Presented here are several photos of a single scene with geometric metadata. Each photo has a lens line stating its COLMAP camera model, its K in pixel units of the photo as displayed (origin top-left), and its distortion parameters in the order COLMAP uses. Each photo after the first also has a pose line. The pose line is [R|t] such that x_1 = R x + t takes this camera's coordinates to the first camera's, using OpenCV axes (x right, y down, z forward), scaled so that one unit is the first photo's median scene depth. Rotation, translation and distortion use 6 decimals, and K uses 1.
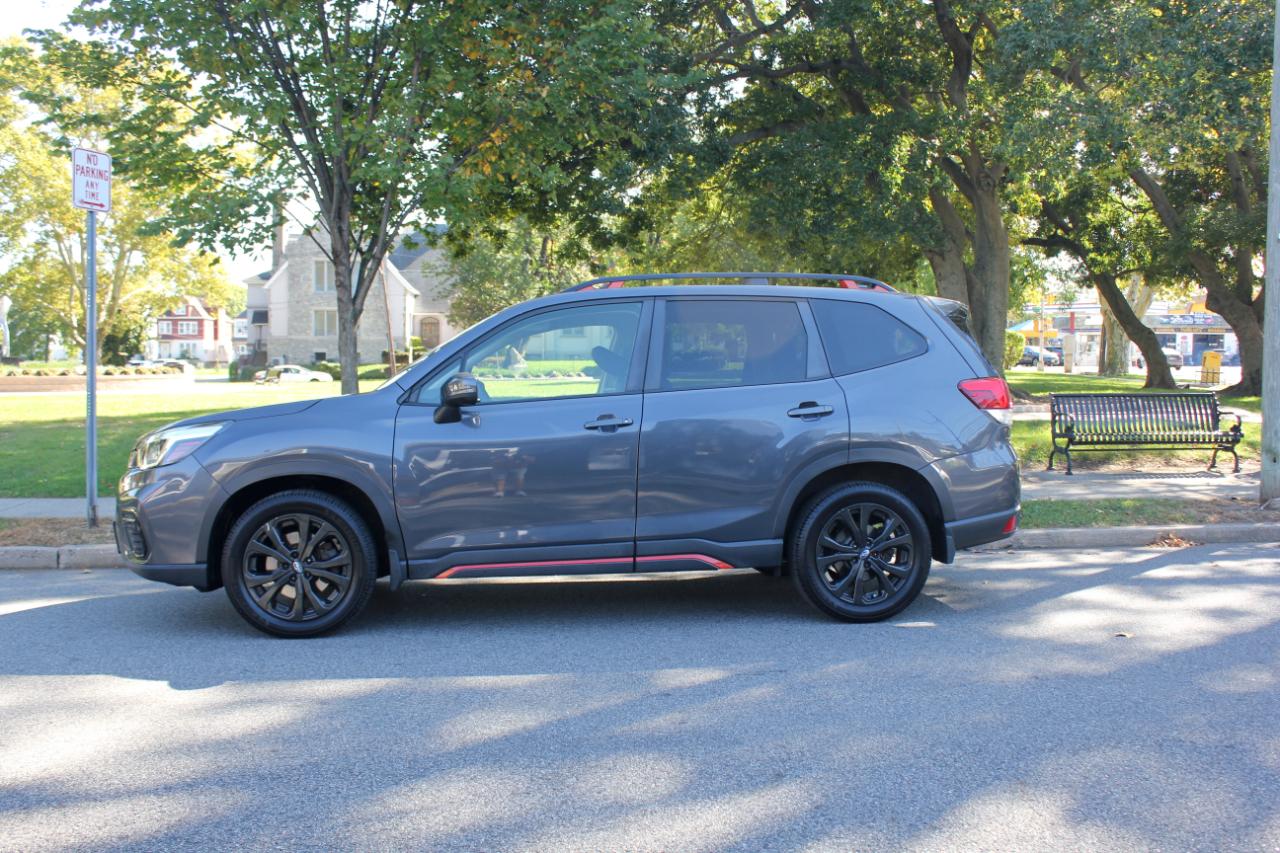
lens RADIAL K [[1202.2, 0, 641.3], [0, 1202.2, 424.8], [0, 0, 1]] dist [-0.150539, 0.172135]
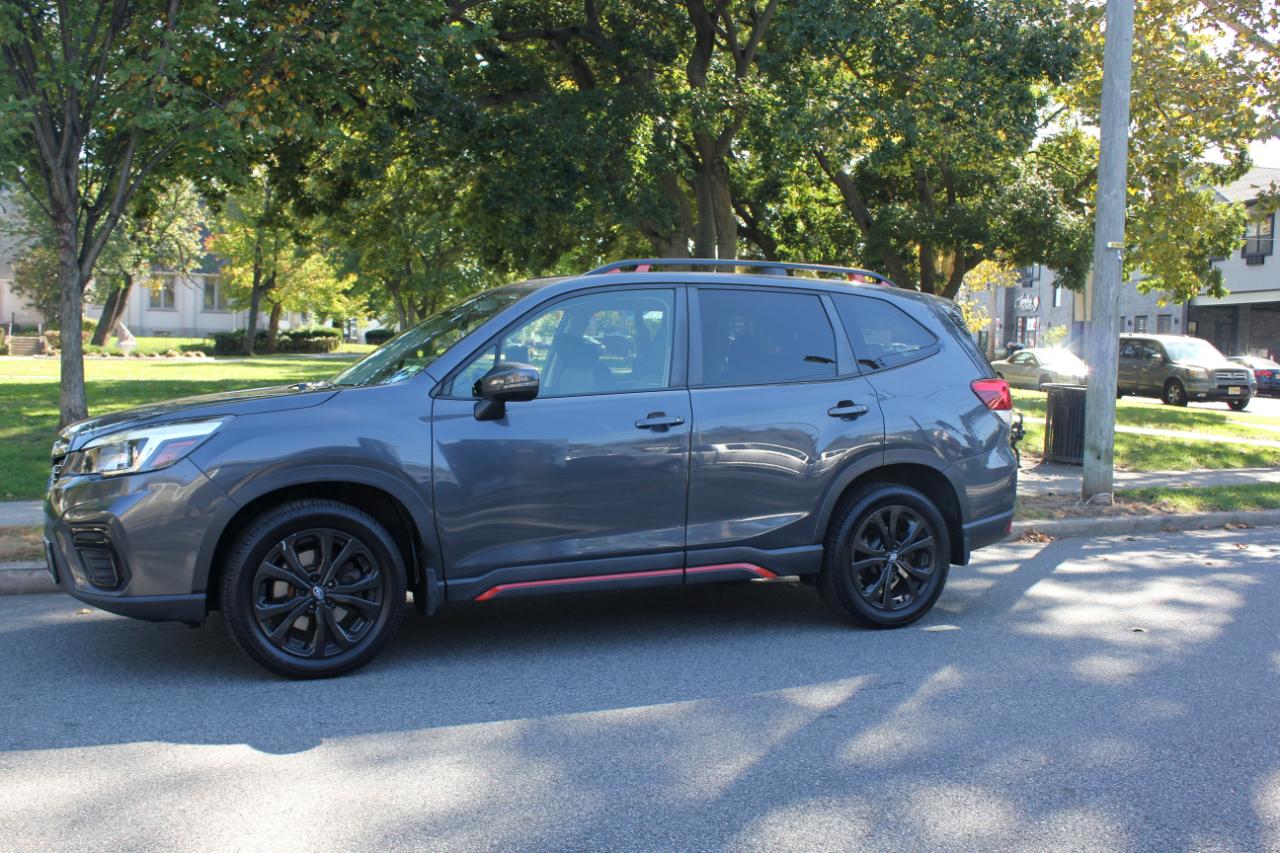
lens RADIAL K [[1284.6, 0, 639.6], [0, 1284.6, 431.7], [0, 0, 1]] dist [-0.123794, 0.147865]
pose [[0.947982, 0.004876, 0.318287, -0.160786], [-0.009490, 0.999871, 0.012949, -0.002834], [-0.318183, -0.015296, 0.947906, 0.038657]]
